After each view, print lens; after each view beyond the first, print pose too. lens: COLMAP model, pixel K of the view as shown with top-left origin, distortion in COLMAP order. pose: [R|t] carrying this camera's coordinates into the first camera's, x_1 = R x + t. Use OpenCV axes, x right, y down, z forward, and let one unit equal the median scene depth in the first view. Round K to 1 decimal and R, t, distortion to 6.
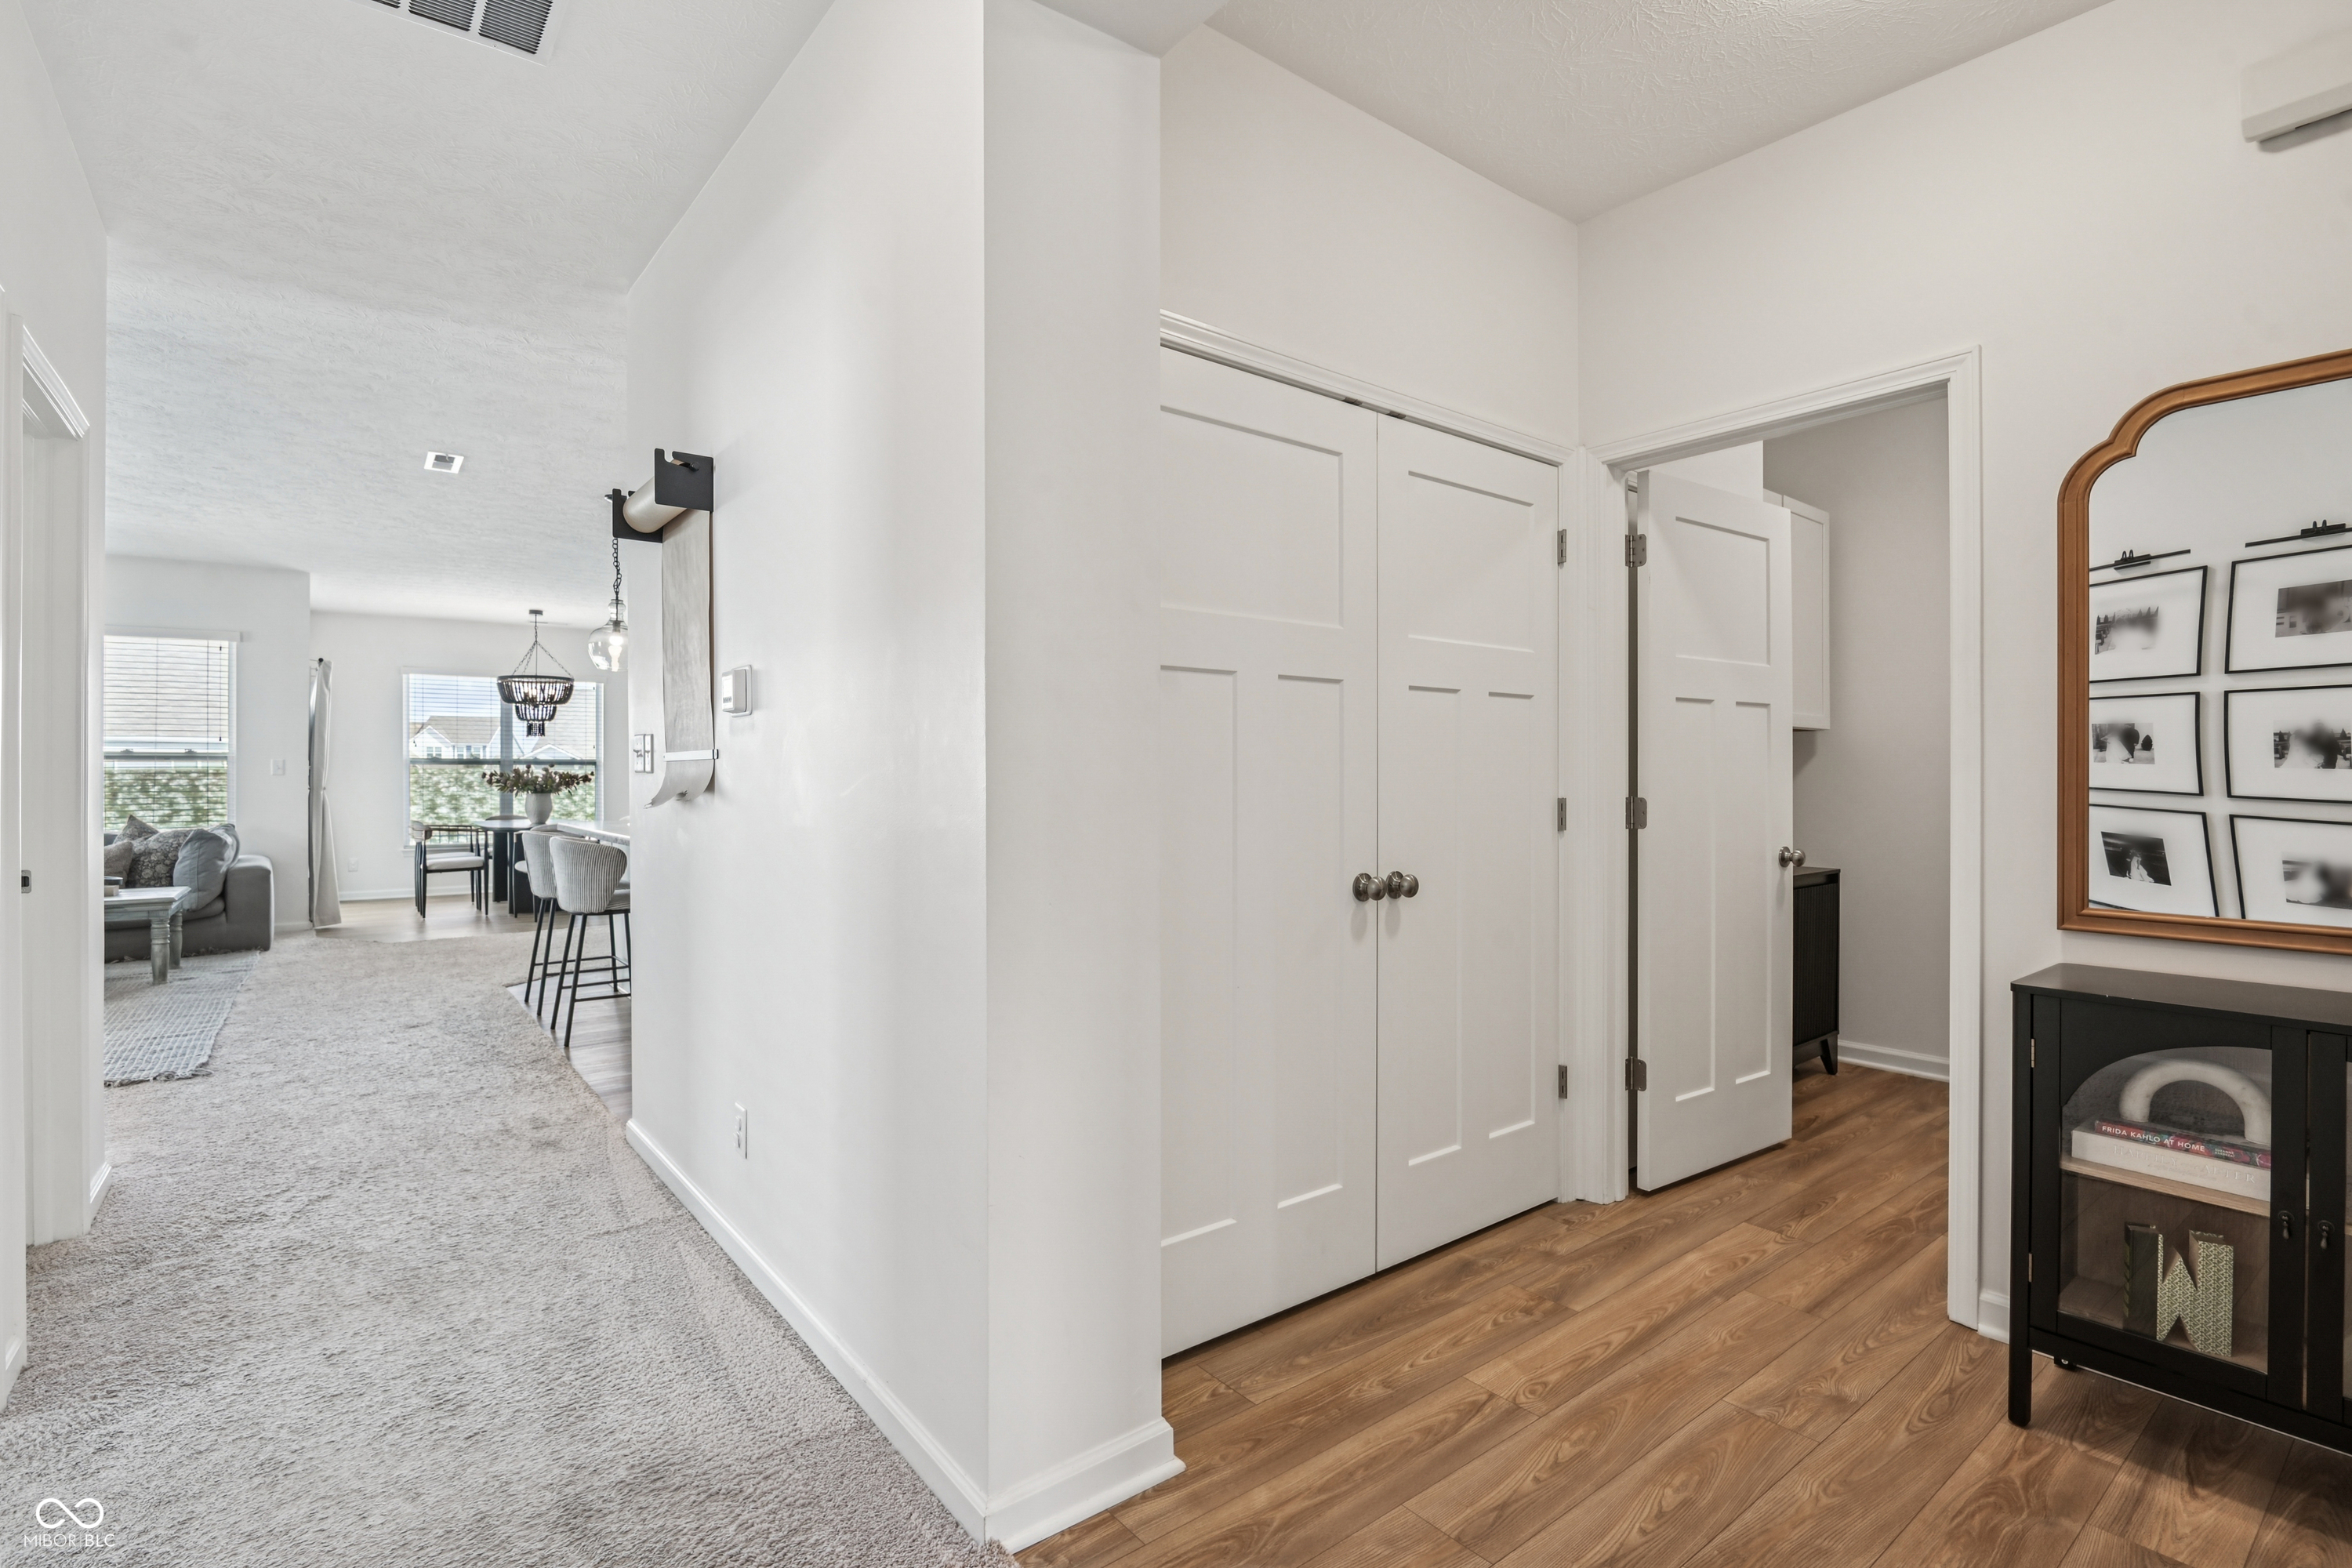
lens RADIAL K [[1092.4, 0, 1150.8], [0, 1092.4, 772.7], [0, 0, 1]] dist [-0.008361, -0.006579]
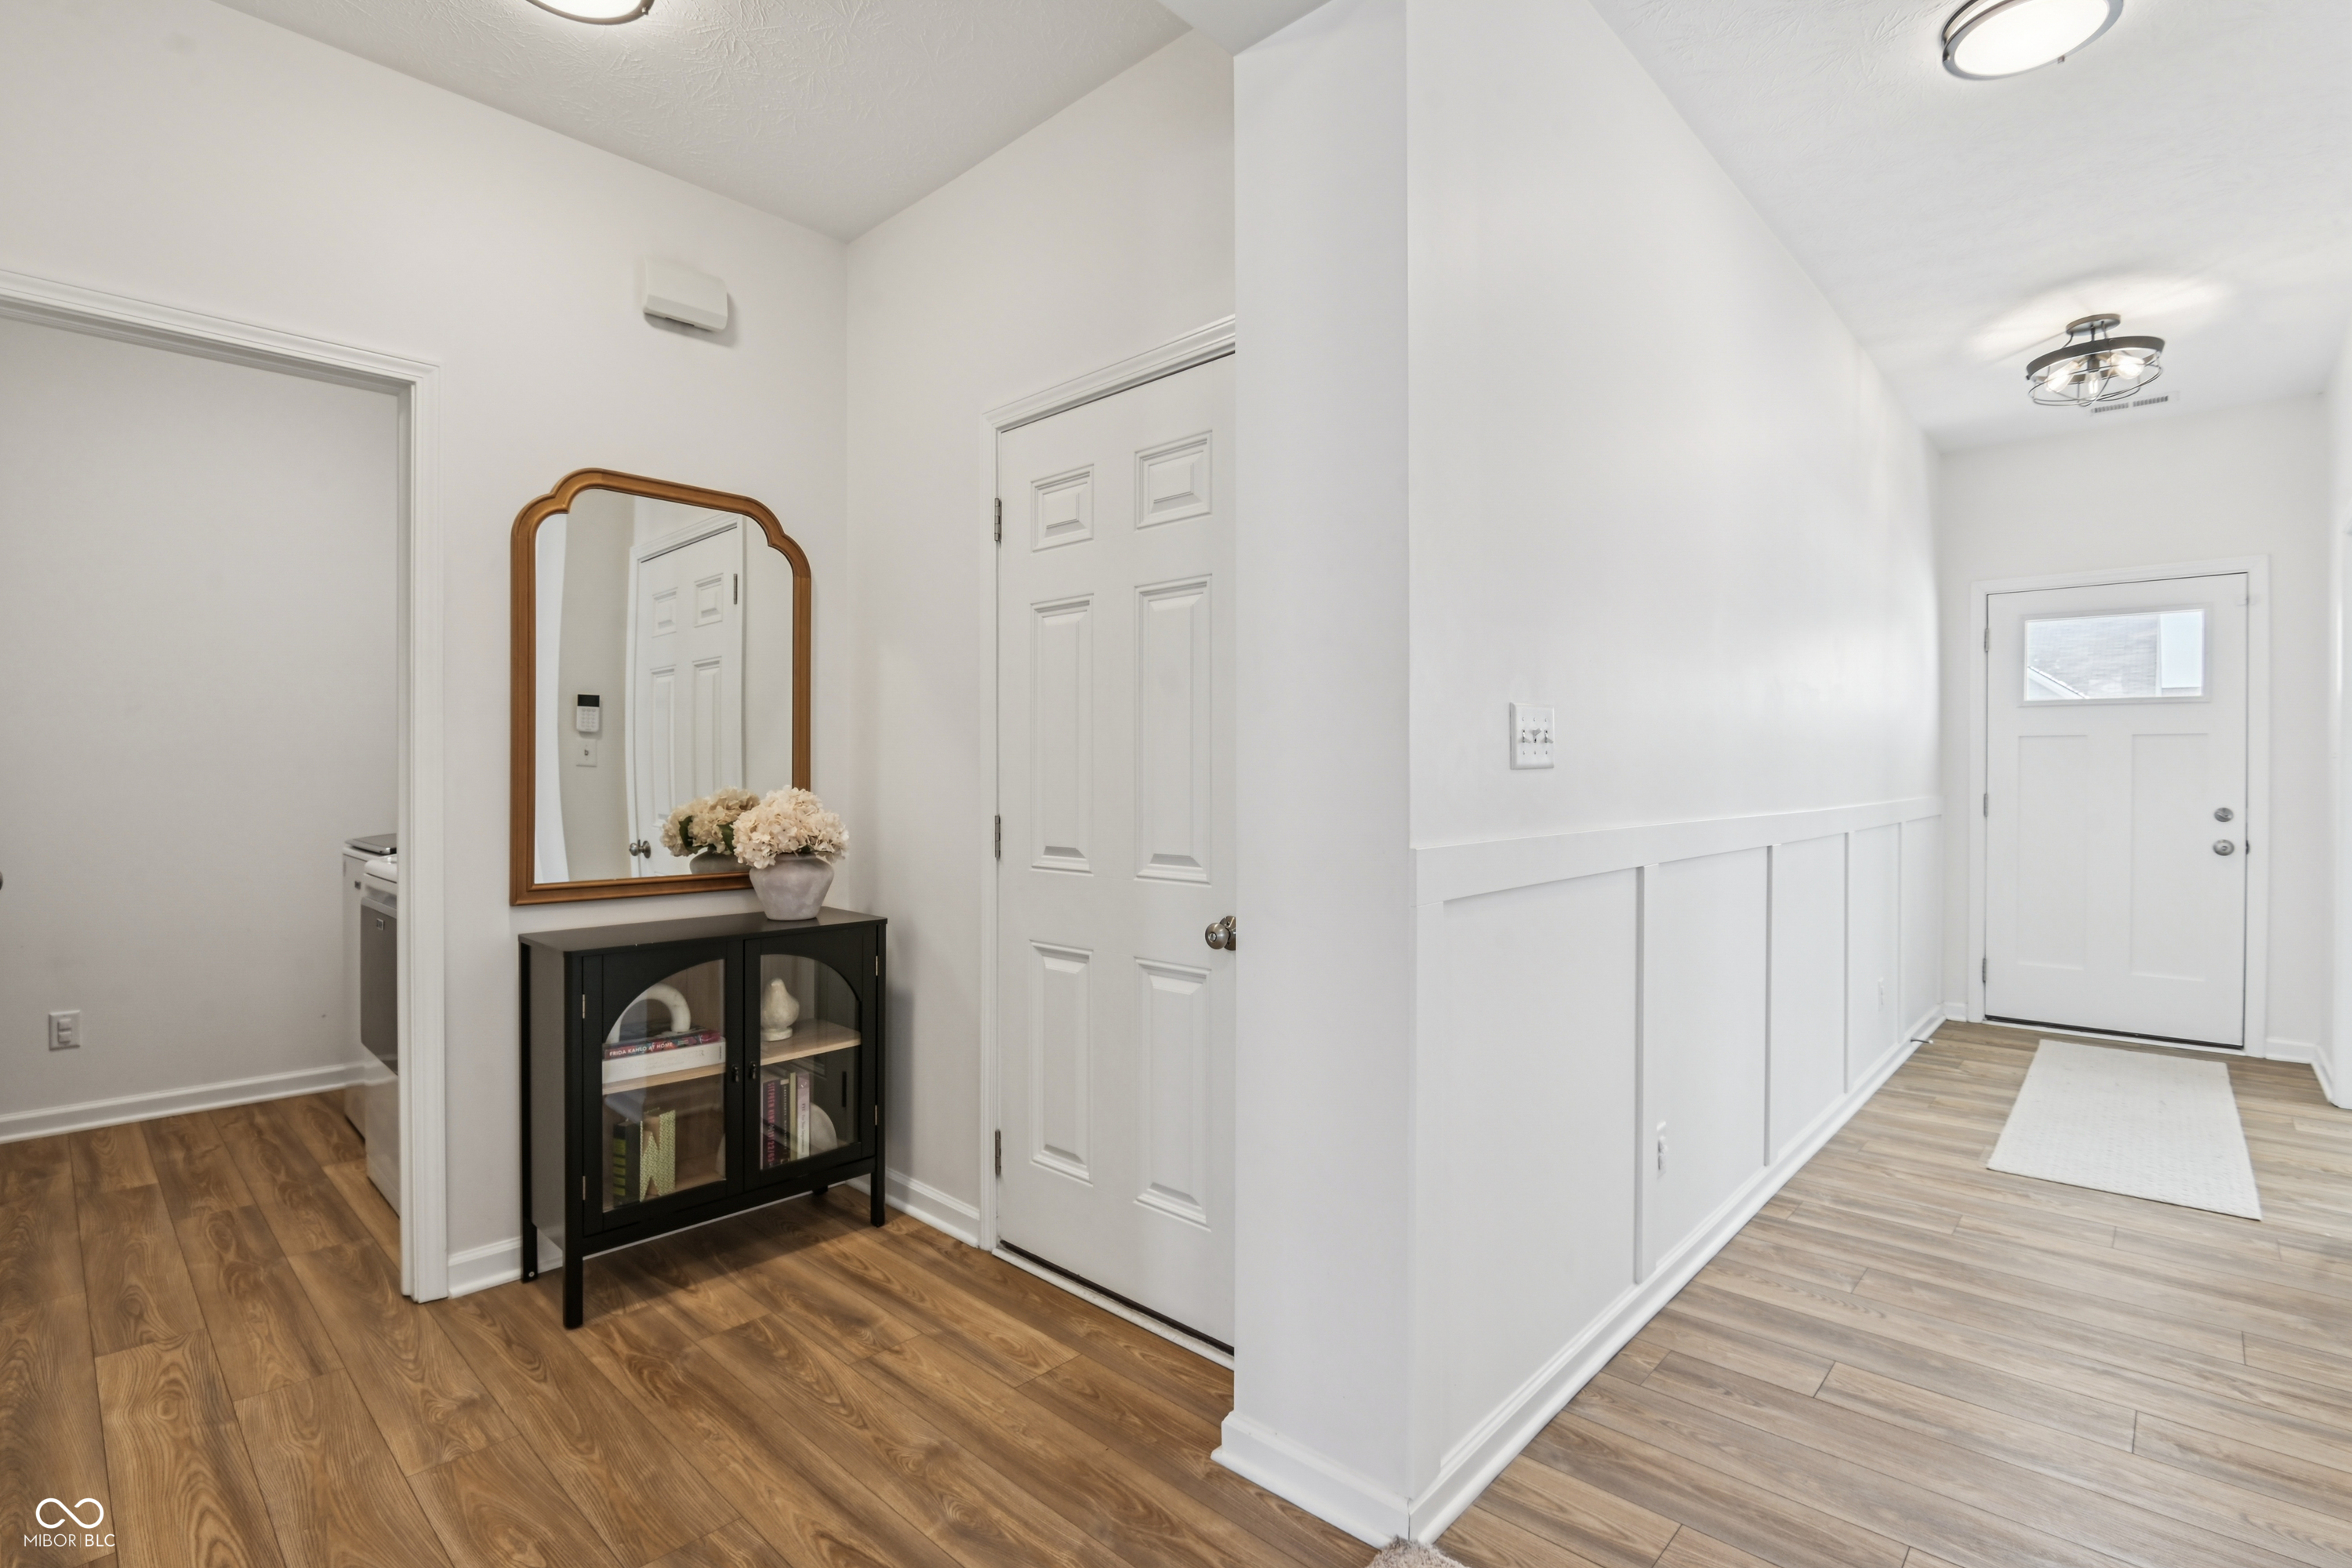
lens RADIAL K [[1092.4, 0, 1164.1], [0, 1092.4, 781.3], [0, 0, 1]] dist [-0.008361, -0.006579]
pose [[-0.160641, -0.004671, 0.987002, -0.467580], [-0.003801, 0.999984, 0.004113, 0.005552], [-0.987006, -0.003091, -0.160656, 0.571053]]
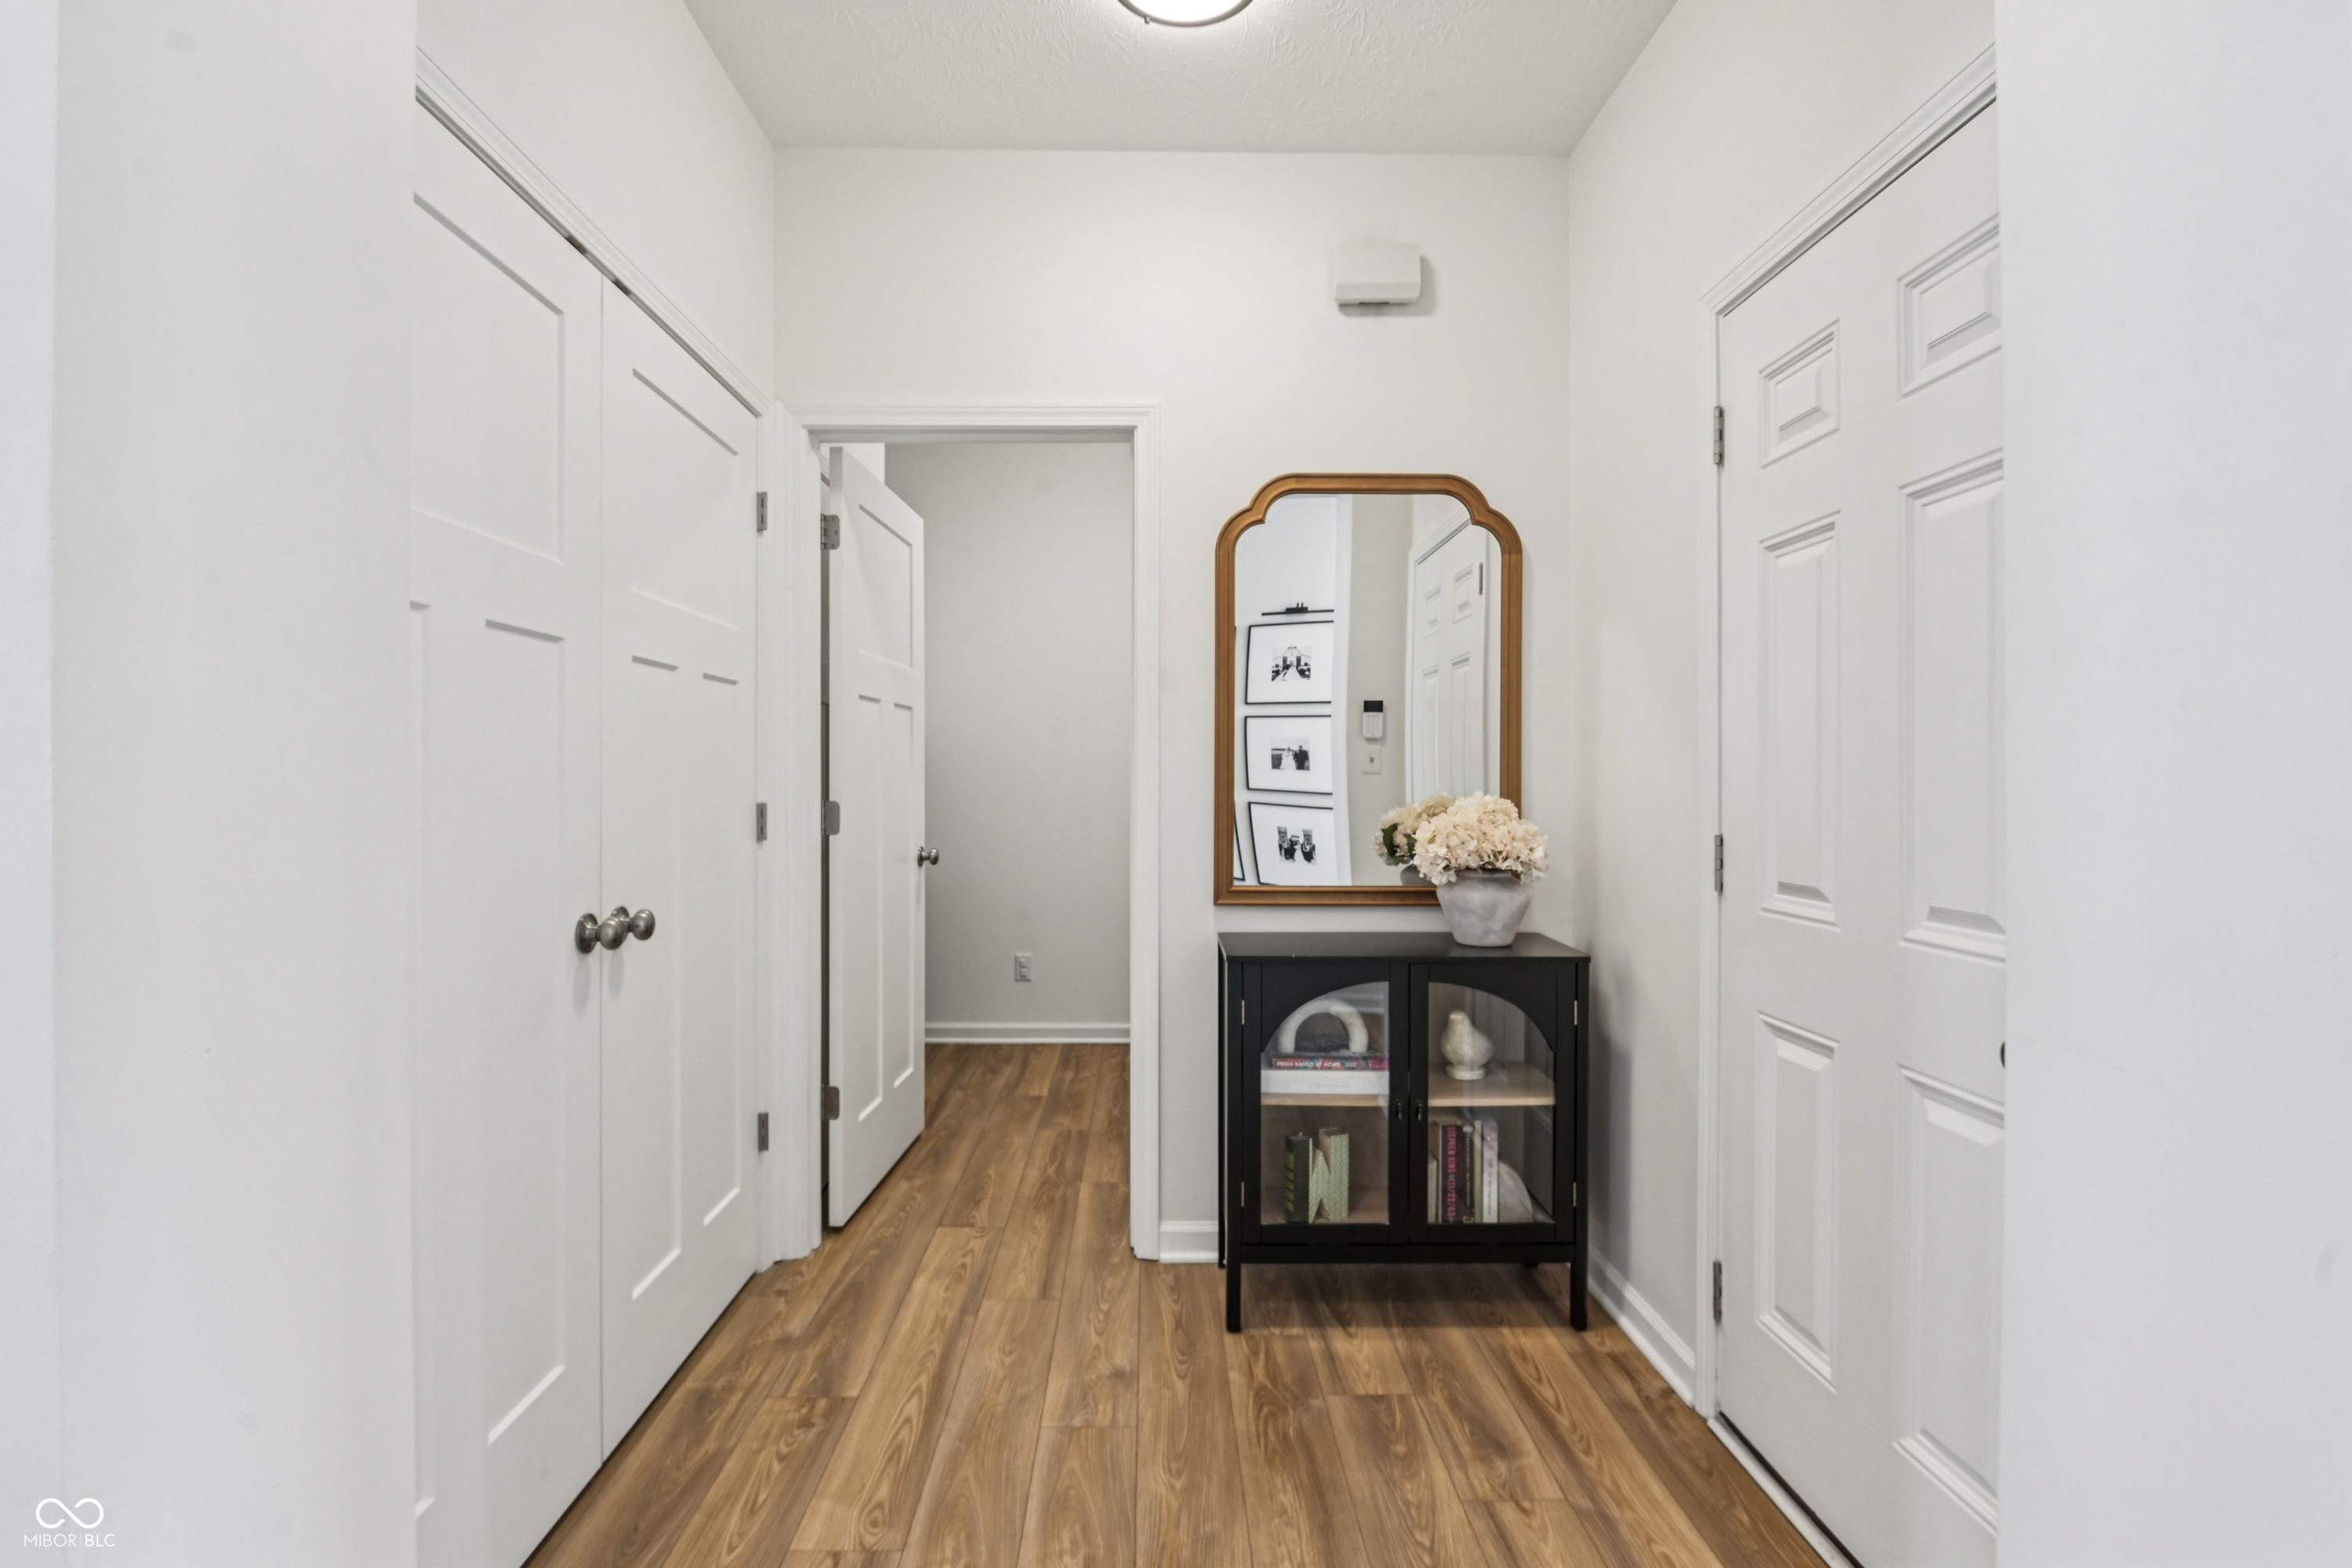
lens RADIAL K [[1092.4, 0, 1158.4], [0, 1092.4, 776.8], [0, 0, 1]] dist [-0.008361, -0.006579]
pose [[0.598337, 0.000790, 0.801244, -0.196823], [-0.002469, 0.999997, 0.000857, 0.001537], [-0.801240, -0.002491, 0.598337, 0.365626]]
